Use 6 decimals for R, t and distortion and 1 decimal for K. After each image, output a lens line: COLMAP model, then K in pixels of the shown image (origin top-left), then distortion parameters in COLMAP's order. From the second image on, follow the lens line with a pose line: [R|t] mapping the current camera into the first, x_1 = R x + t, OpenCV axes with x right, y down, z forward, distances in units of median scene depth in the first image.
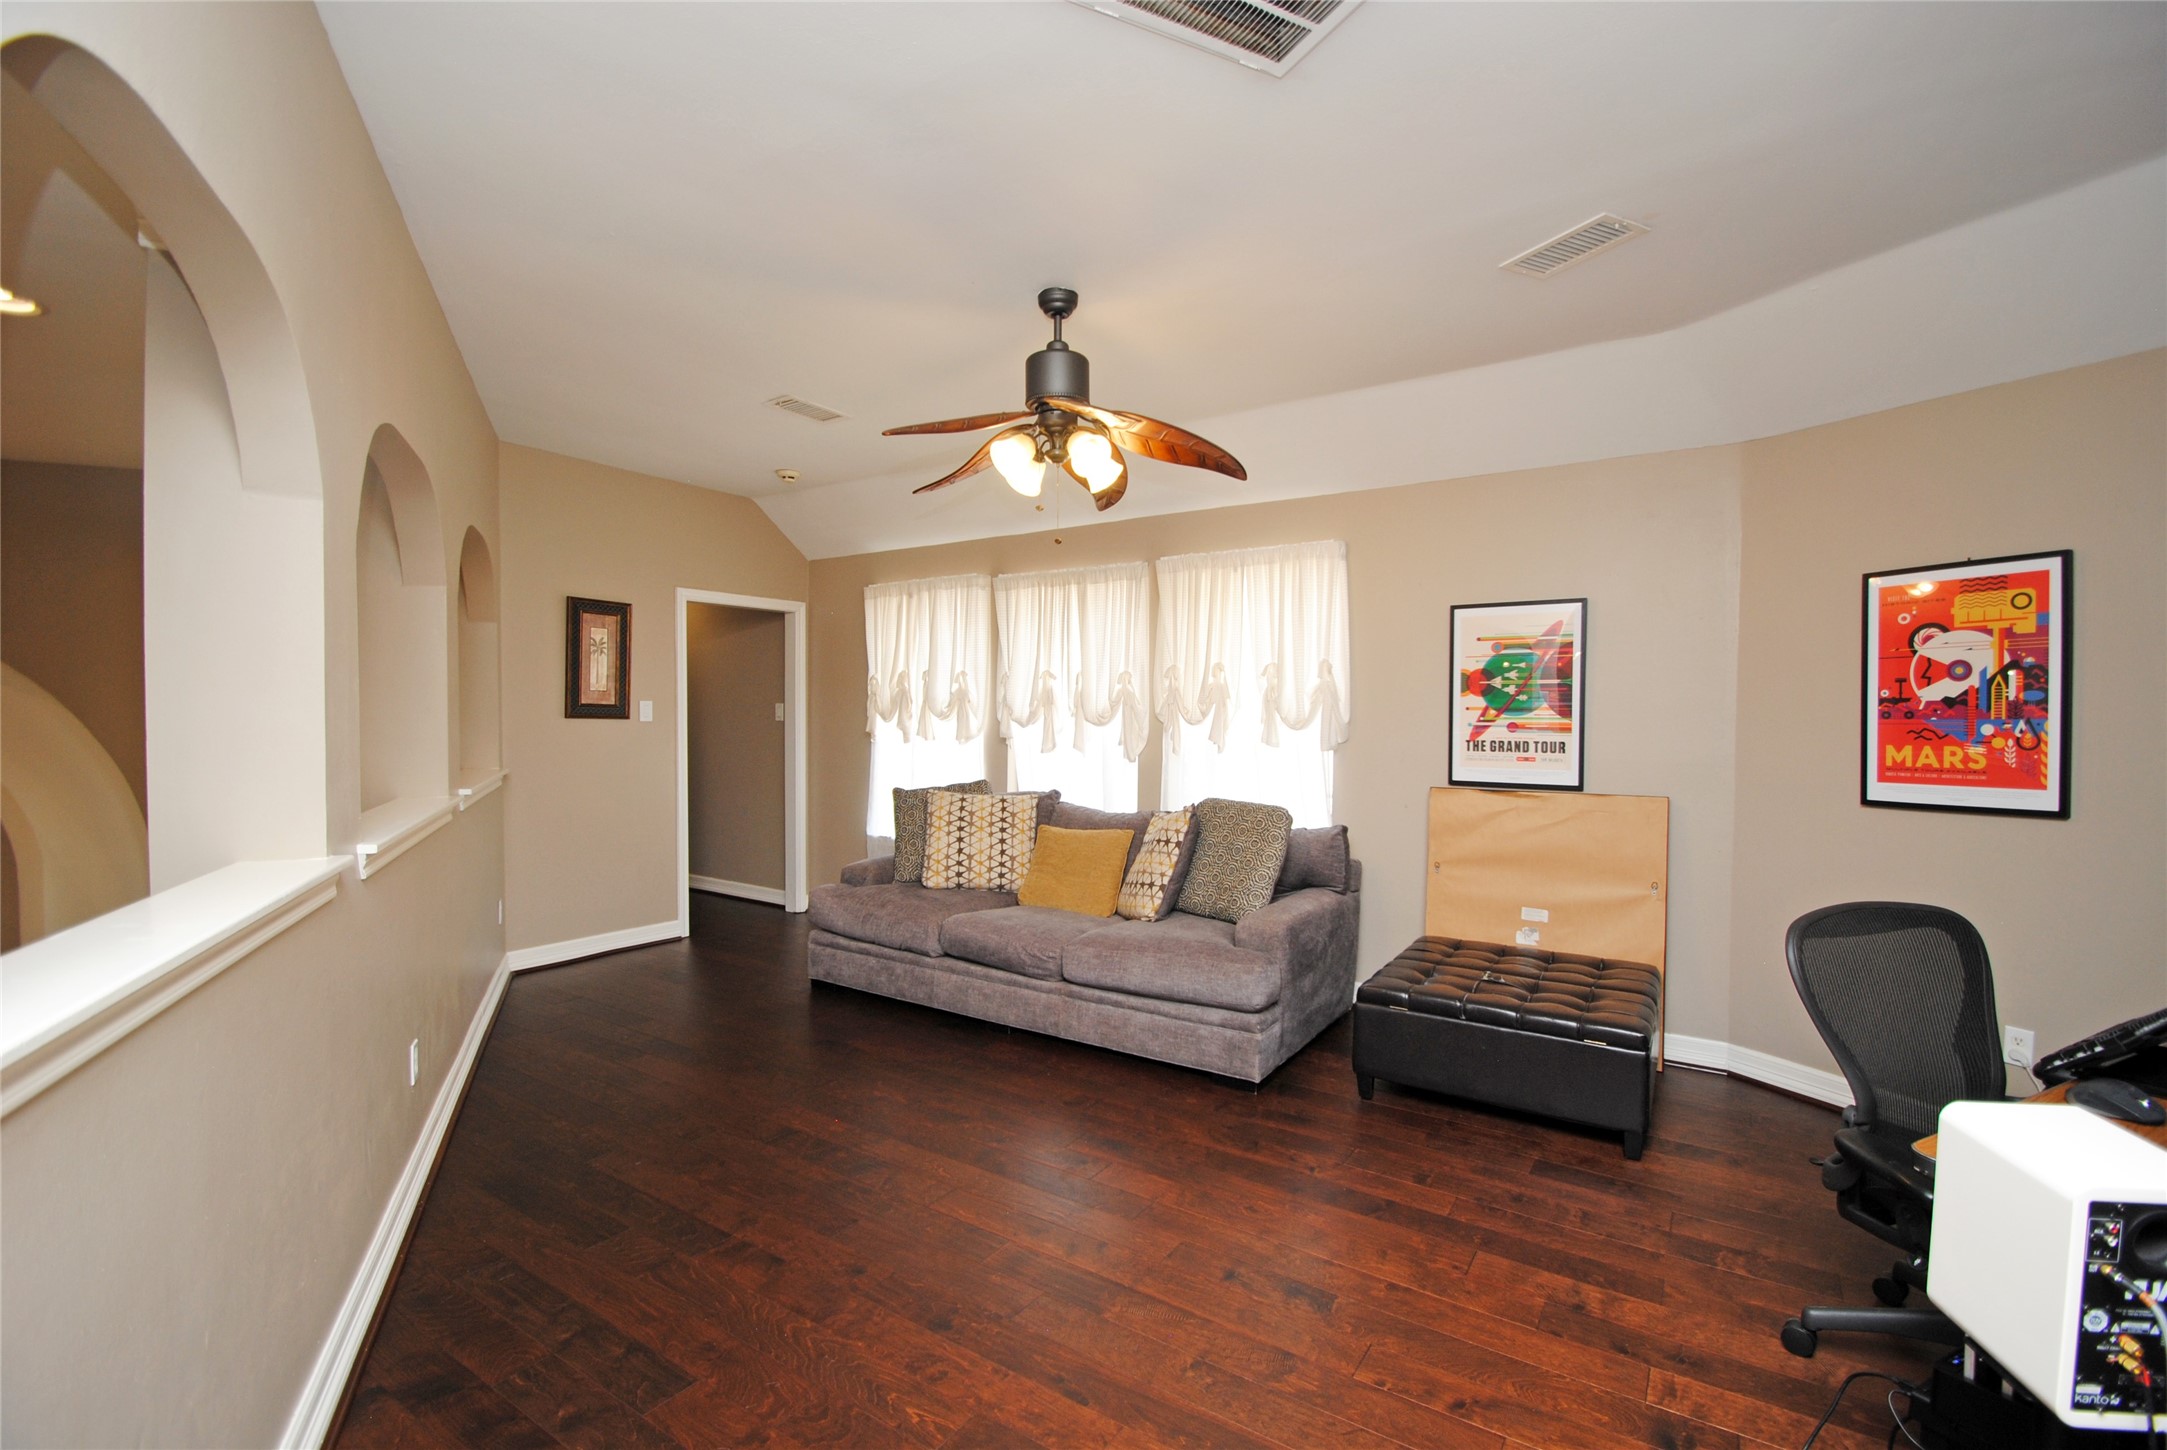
lens RADIAL K [[953.1, 0, 1091.2], [0, 953.1, 733.5], [0, 0, 1]] dist [0.001458, -0.005328]
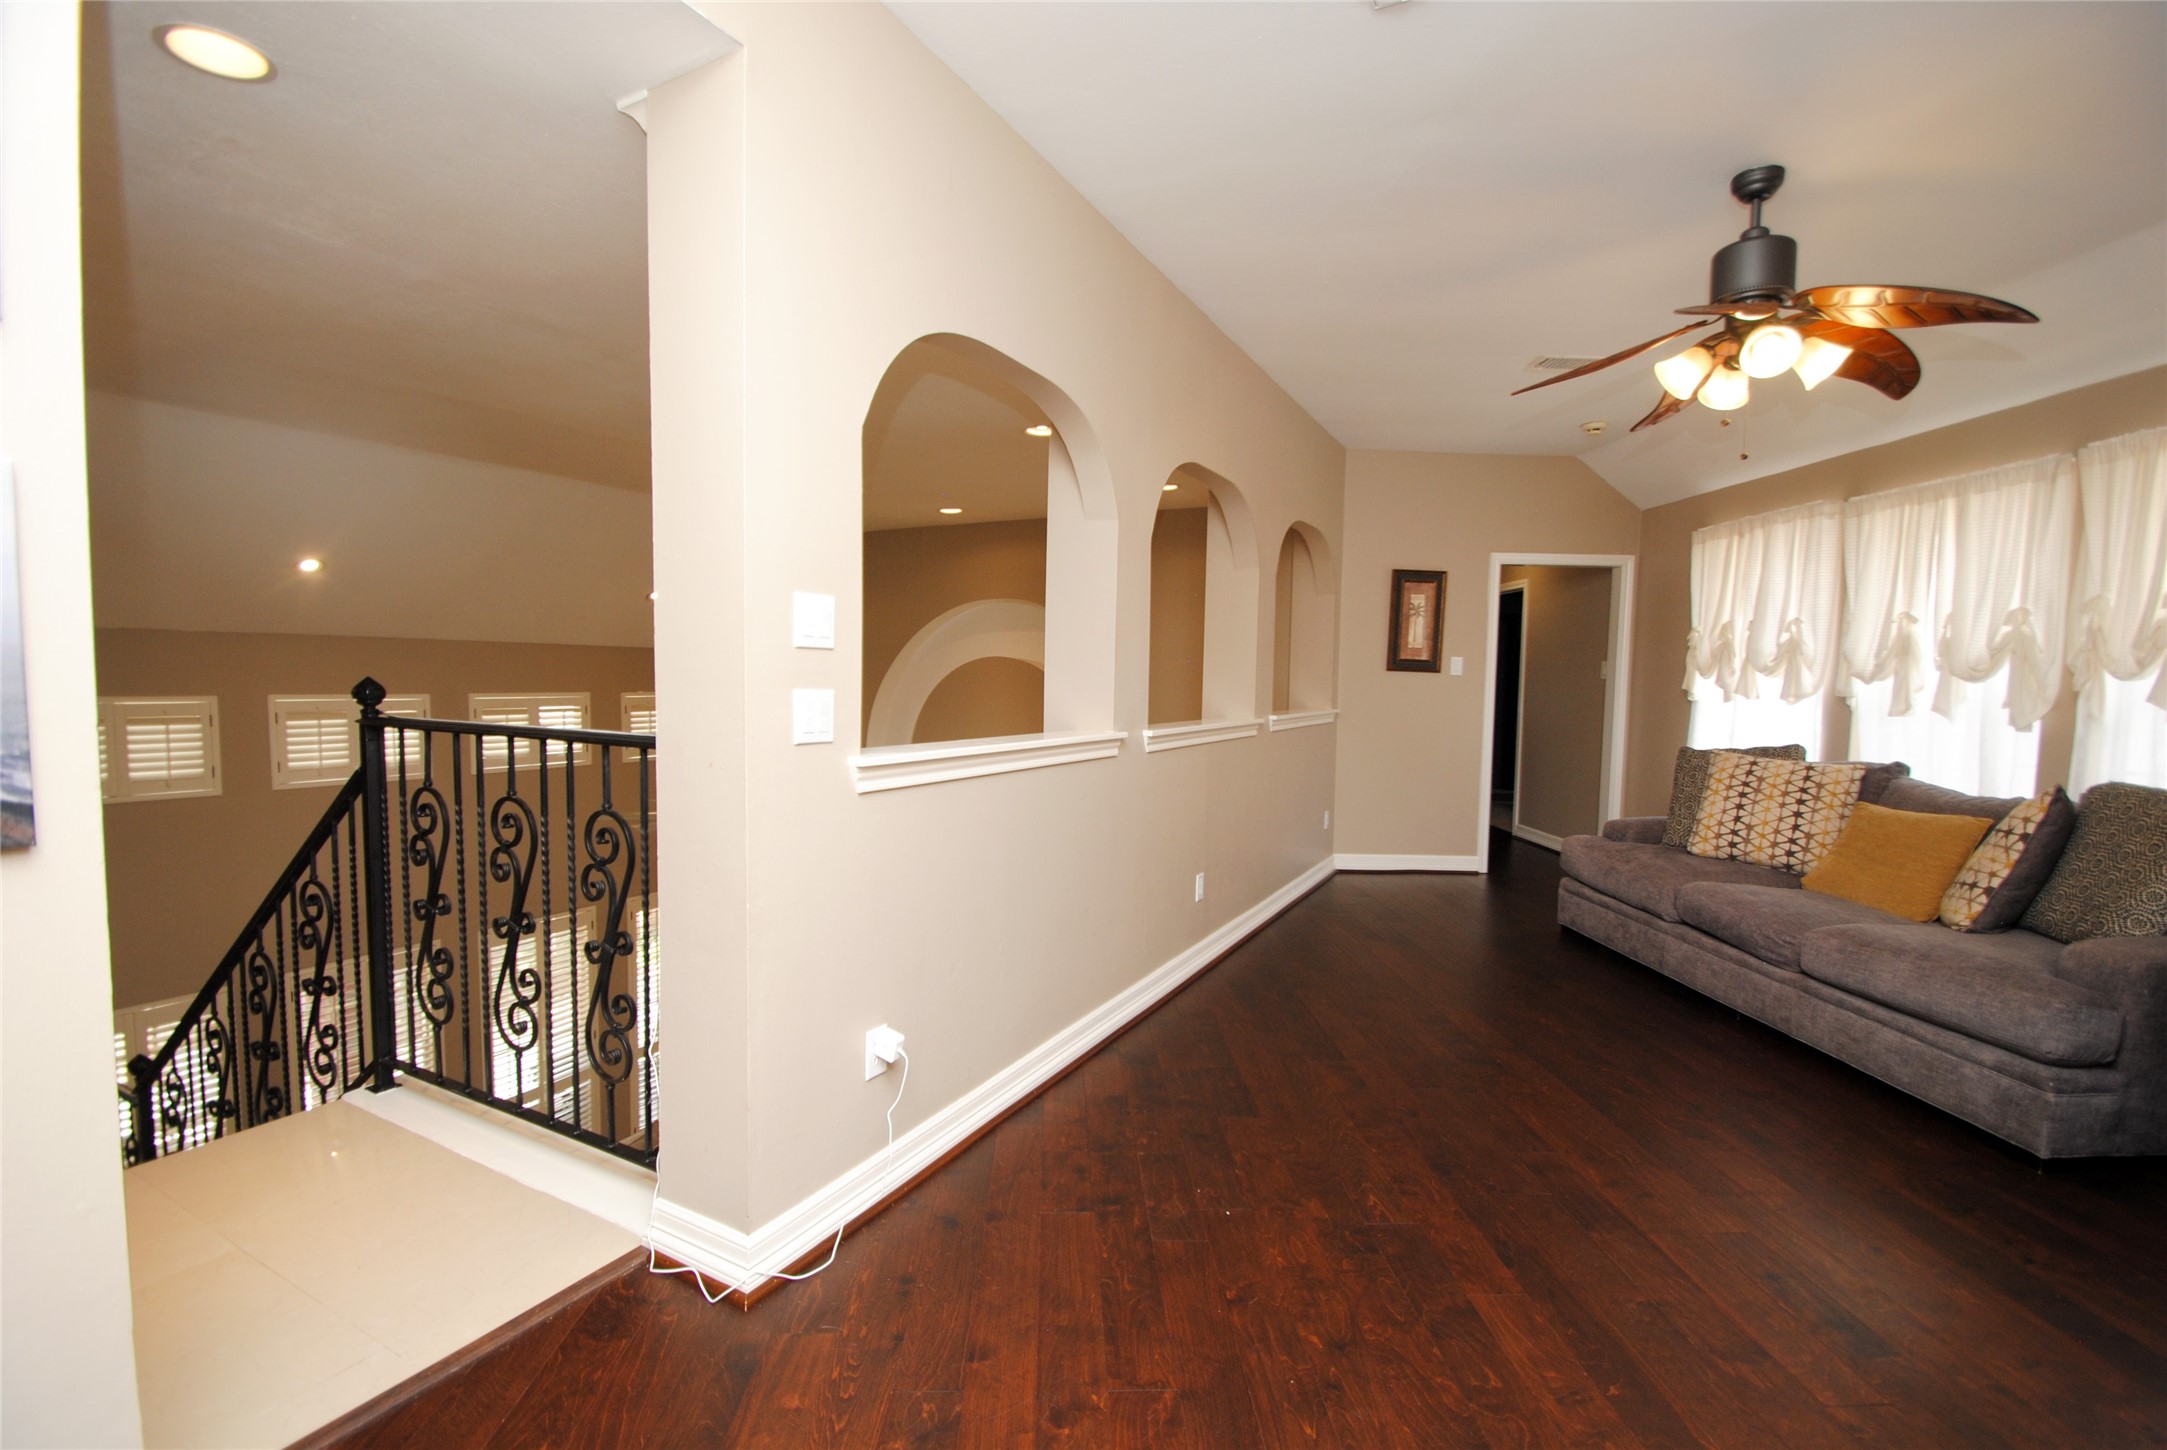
lens RADIAL K [[968.8, 0, 1099.2], [0, 968.8, 731.6], [0, 0, 1]] dist [0.014233, -0.017526]
pose [[0.582009, 0.050285, -0.811626, 0.254610], [-0.033675, 0.998720, 0.037729, 0.028610], [0.812485, 0.005373, 0.582957, -0.011157]]
